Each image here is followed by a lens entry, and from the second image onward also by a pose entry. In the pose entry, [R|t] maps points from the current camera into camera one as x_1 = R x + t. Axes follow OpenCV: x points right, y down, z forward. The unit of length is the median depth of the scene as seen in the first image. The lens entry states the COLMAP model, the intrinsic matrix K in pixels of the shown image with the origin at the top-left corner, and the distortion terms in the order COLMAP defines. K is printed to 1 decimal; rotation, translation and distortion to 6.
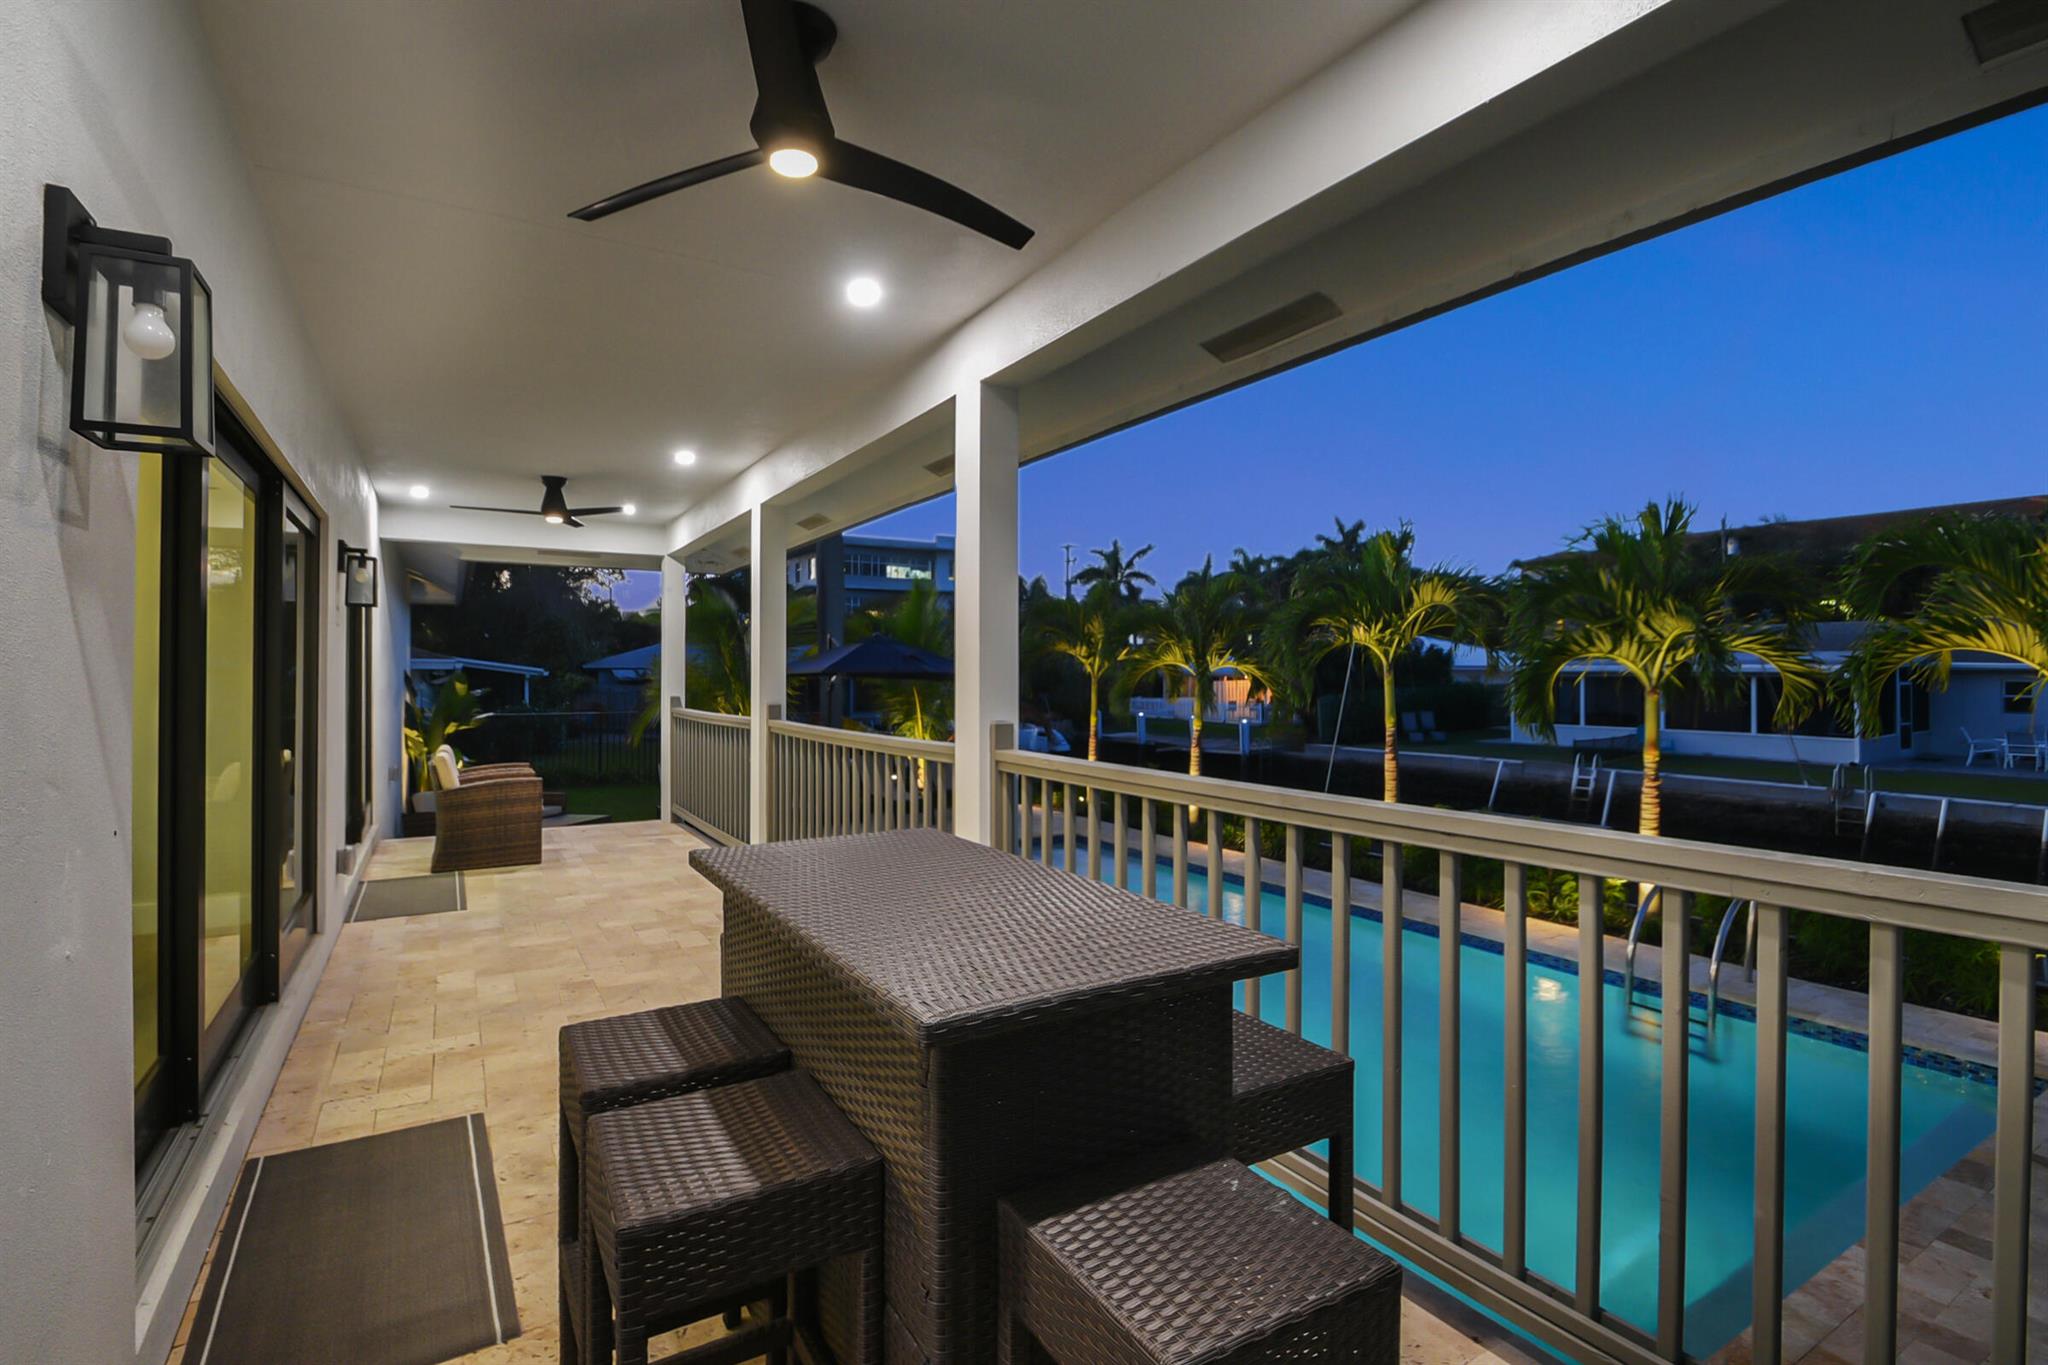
lens RADIAL K [[920.3, 0, 988.1], [0, 920.3, 680.6], [0, 0, 1]] dist [-0.022190, -0.001346]
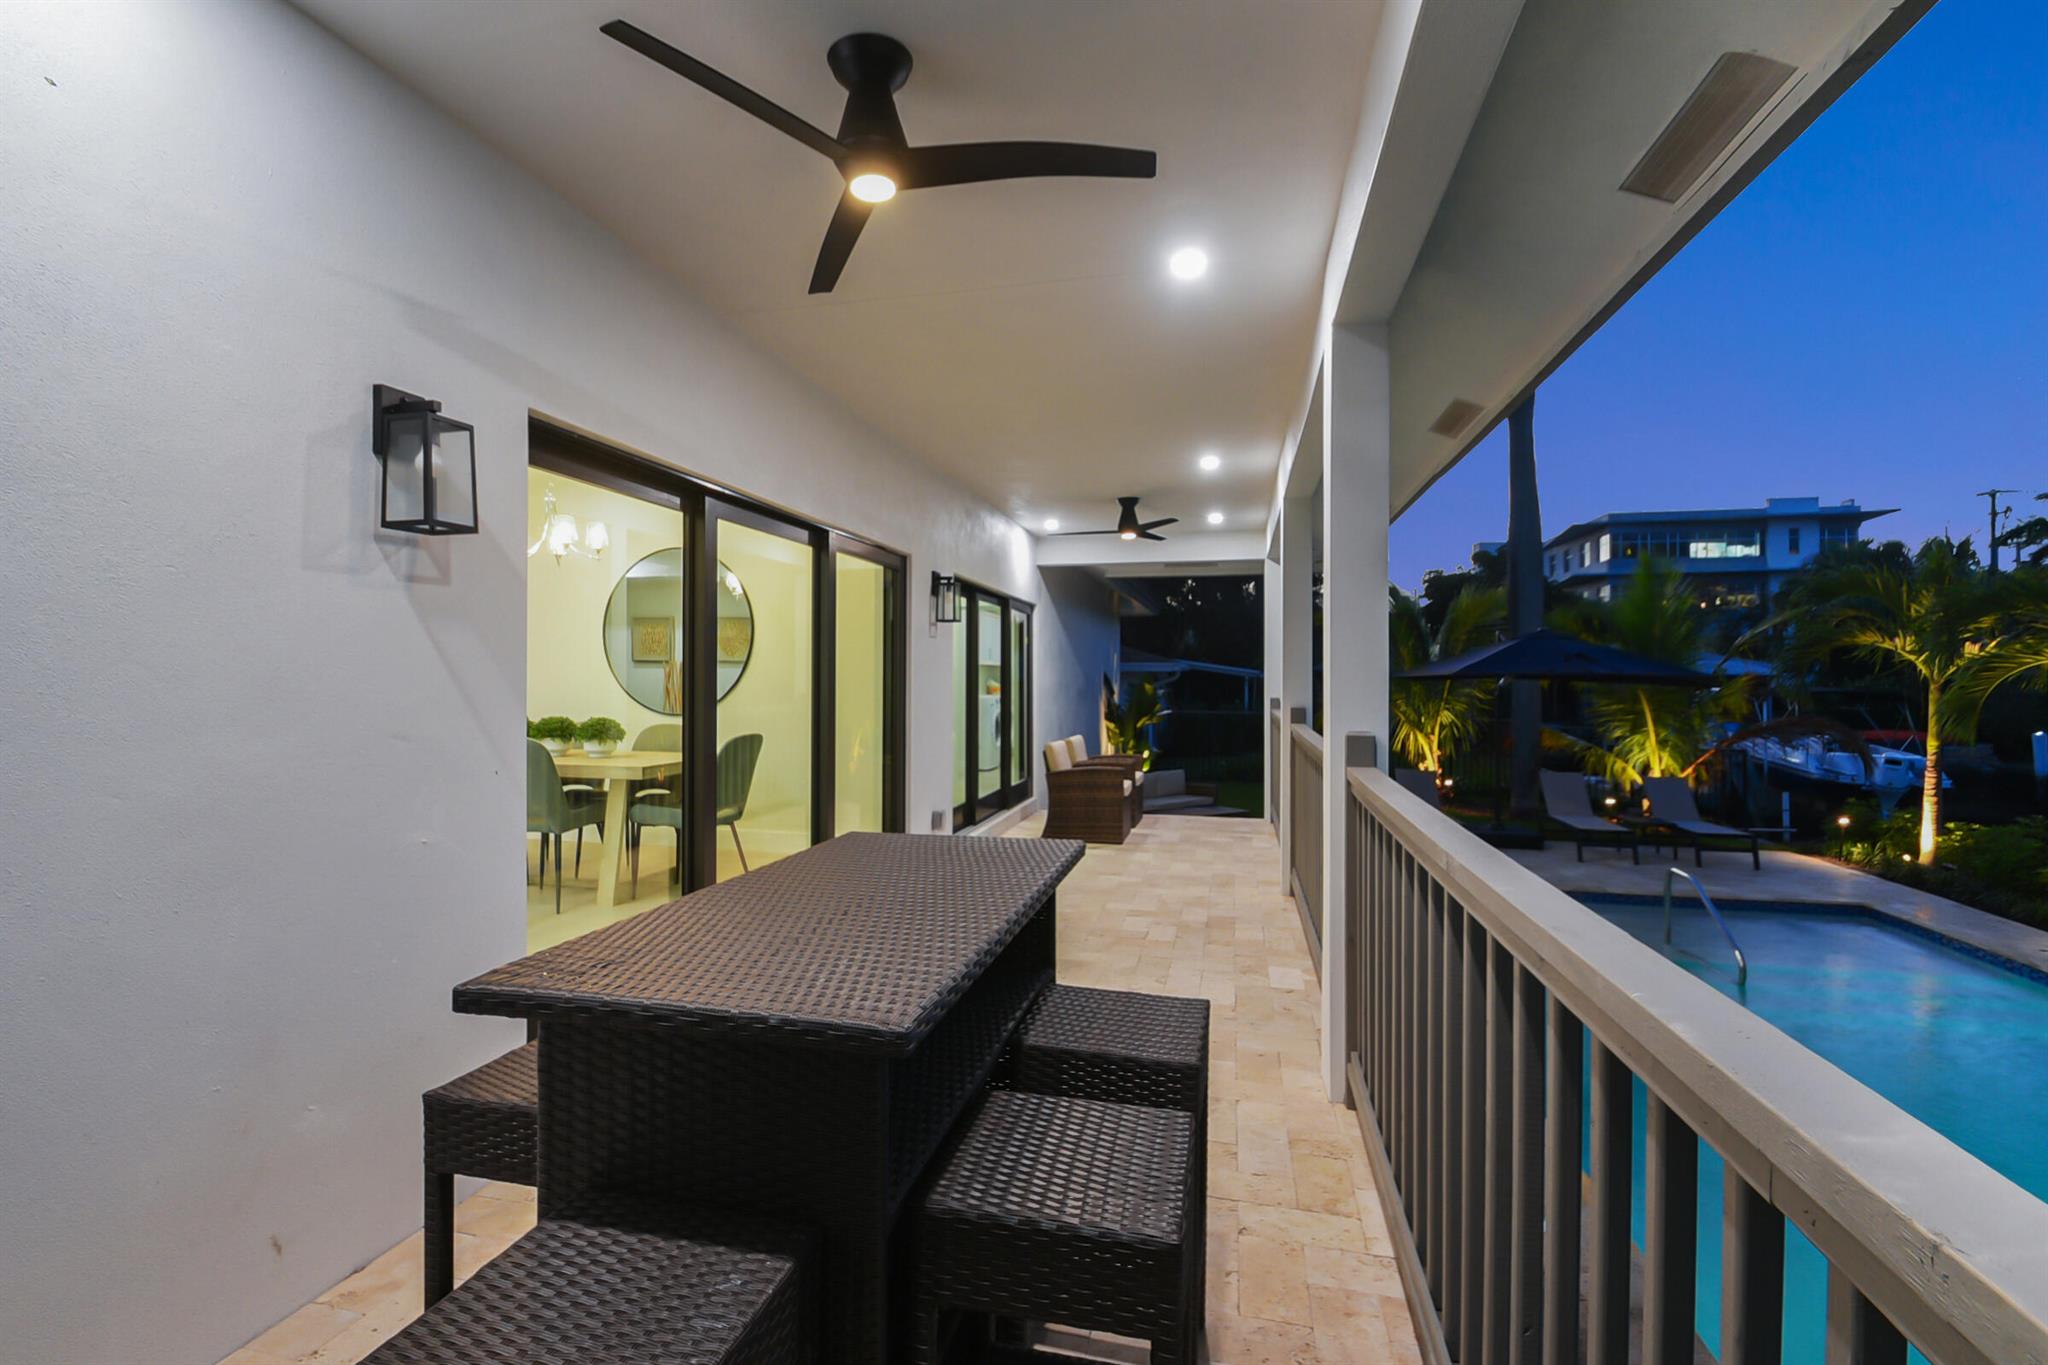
lens RADIAL K [[909.4, 0, 1012.0], [0, 909.4, 674.9], [0, 0, 1]] dist [-0.003124, -0.003978]
pose [[0.719993, 0.001333, -0.693980, 0.162750], [-0.007337, 0.999957, -0.005691, 0.000113], [0.693943, 0.009189, 0.719972, 0.092902]]
